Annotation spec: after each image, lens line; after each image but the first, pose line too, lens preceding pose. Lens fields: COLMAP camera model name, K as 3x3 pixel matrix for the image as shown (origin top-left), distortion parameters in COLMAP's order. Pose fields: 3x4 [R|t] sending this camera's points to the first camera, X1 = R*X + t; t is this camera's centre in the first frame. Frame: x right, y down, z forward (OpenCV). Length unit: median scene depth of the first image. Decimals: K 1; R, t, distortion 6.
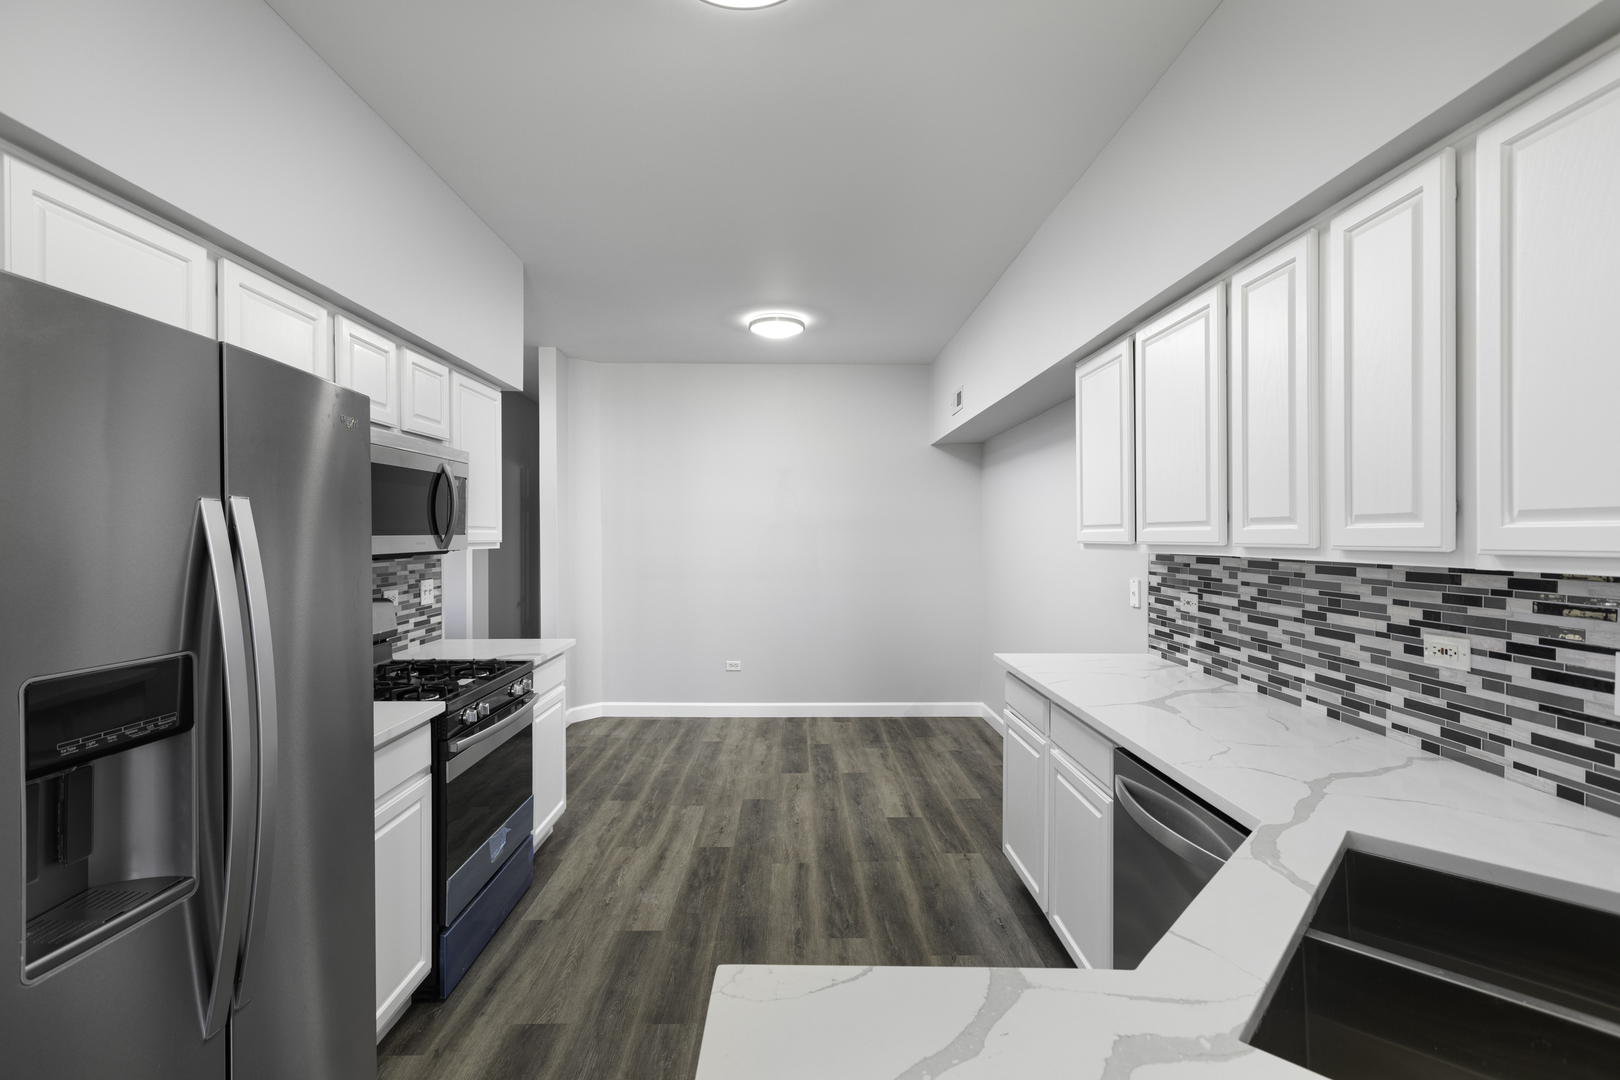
lens RADIAL K [[734.1, 0, 803.6], [0, 734.1, 536.4], [0, 0, 1]] dist [0.006171, 0.000013]
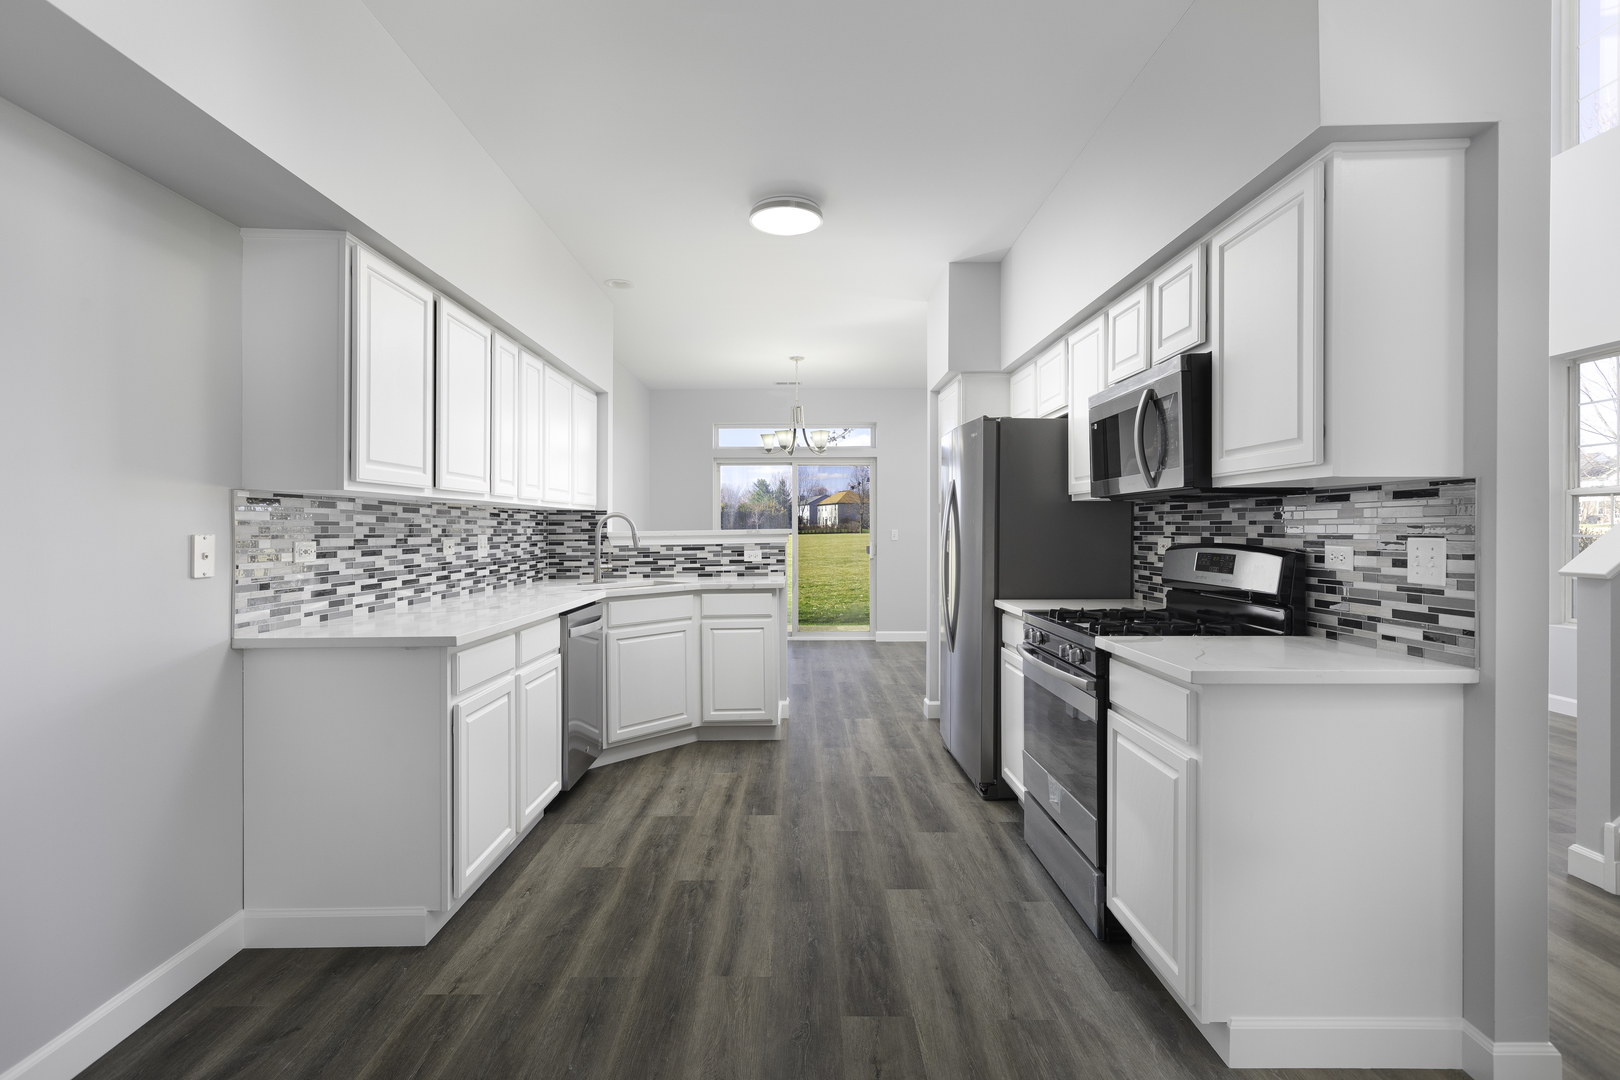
lens RADIAL K [[797.9, 0, 795.2], [0, 797.9, 529.7], [0, 0, 1]] dist [0.004930, -0.001632]
pose [[-0.999829, 0.003567, 0.018130, -0.088171], [0.003641, 0.999985, 0.004063, 0.060332], [-0.018115, 0.004129, -0.999827, 1.923793]]
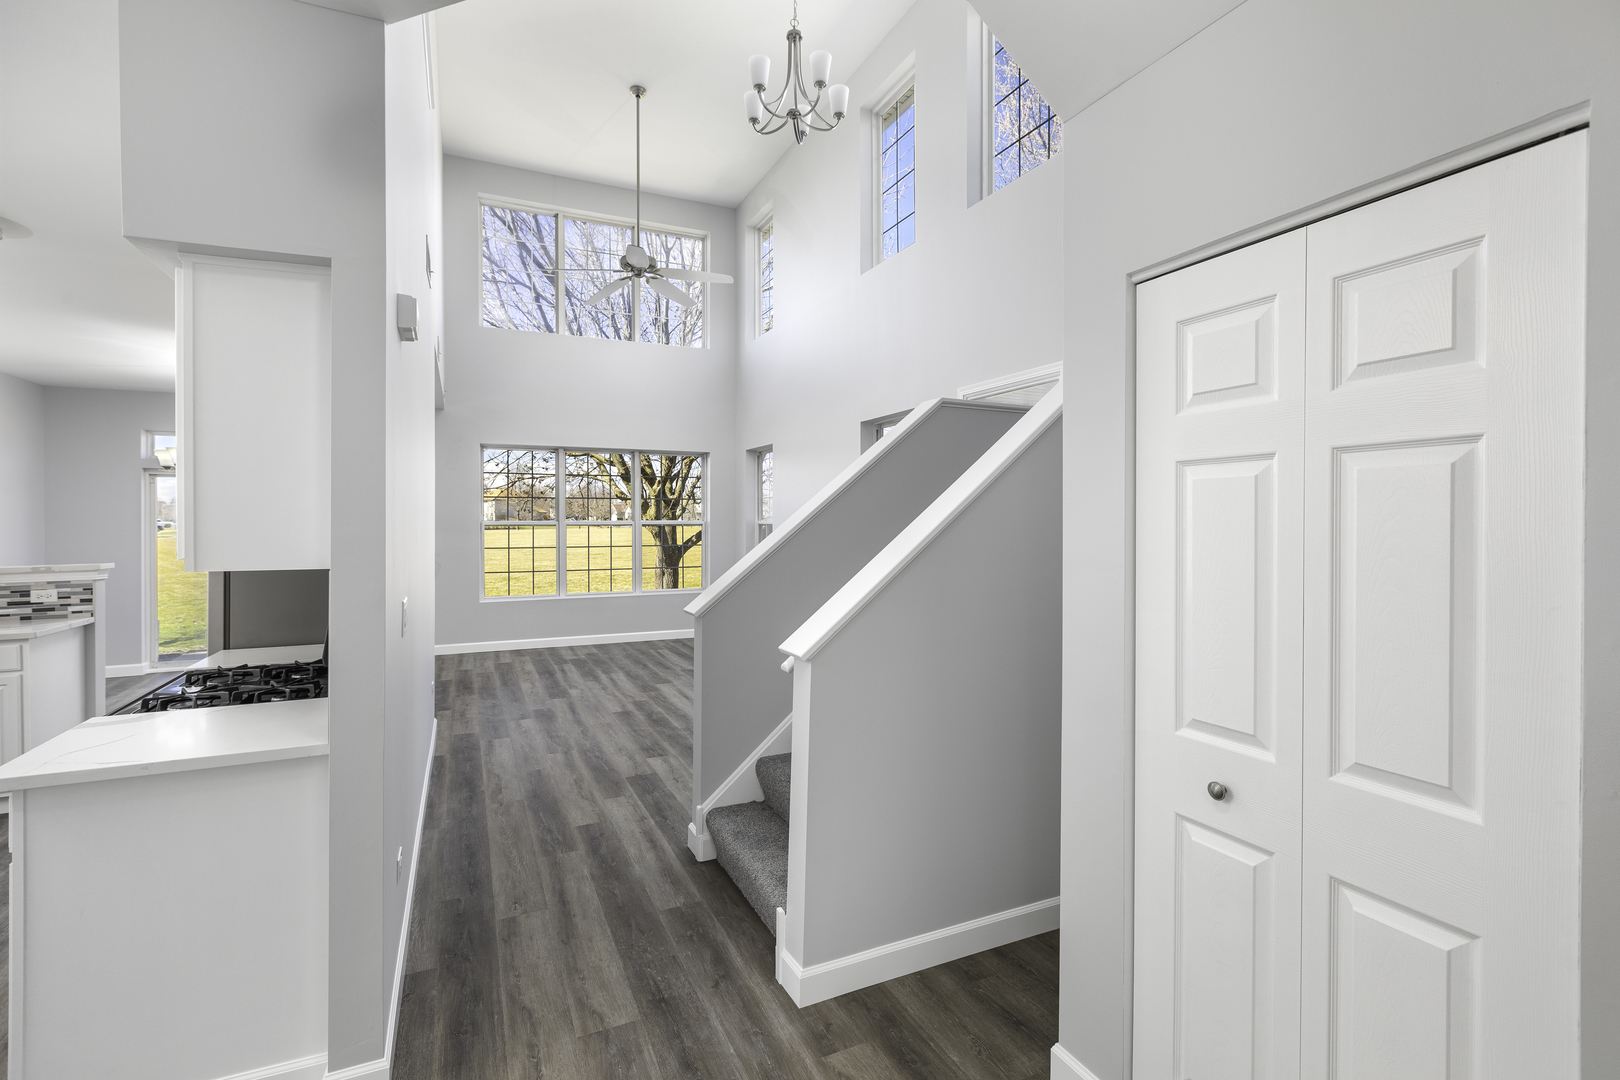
lens RADIAL K [[734.1, 0, 808.8], [0, 734.1, 531.4], [0, 0, 1]] dist [0.006171, 0.000013]
pose [[-0.919107, 0.006800, -0.393950, -0.785742], [0.000669, 0.999877, 0.015698, -0.024410], [0.394008, 0.014164, -0.918998, 2.050970]]
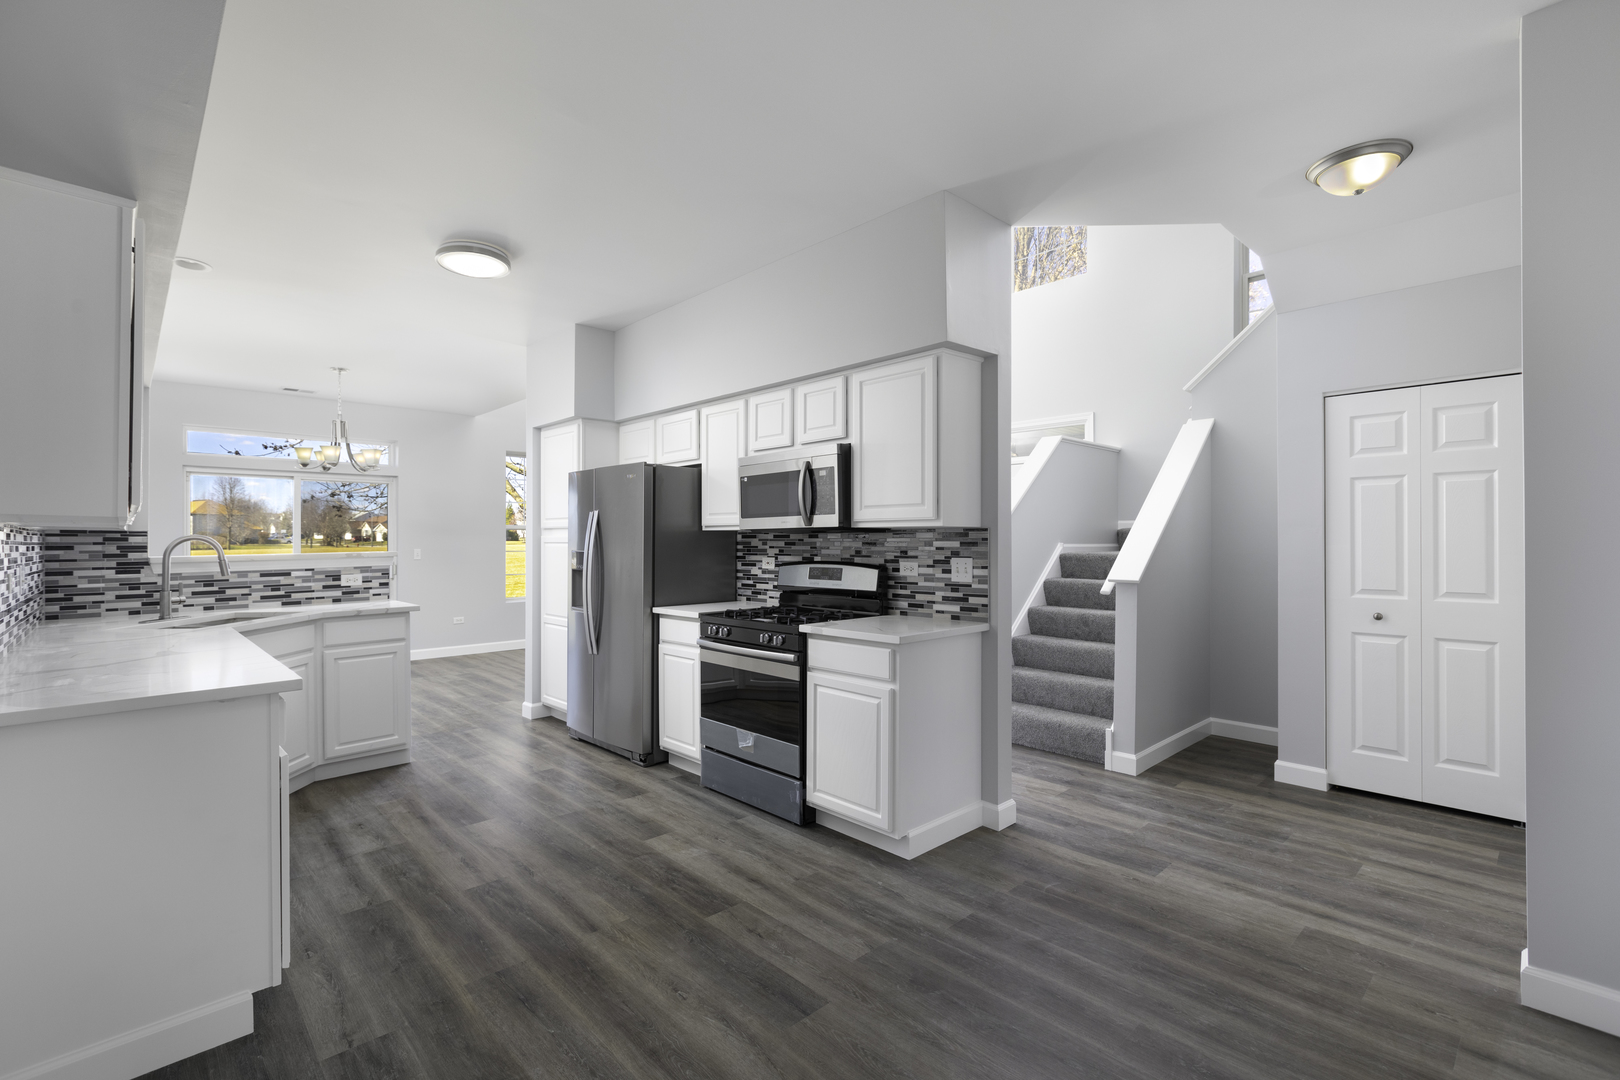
lens RADIAL K [[734.1, 0, 794.6], [0, 734.1, 541.7], [0, 0, 1]] dist [0.006171, 0.000013]
pose [[-0.742350, 0.004456, -0.669998, 0.405017], [0.002583, 0.999989, 0.003789, 0.039980], [0.670008, 0.001082, -0.742353, 1.942270]]
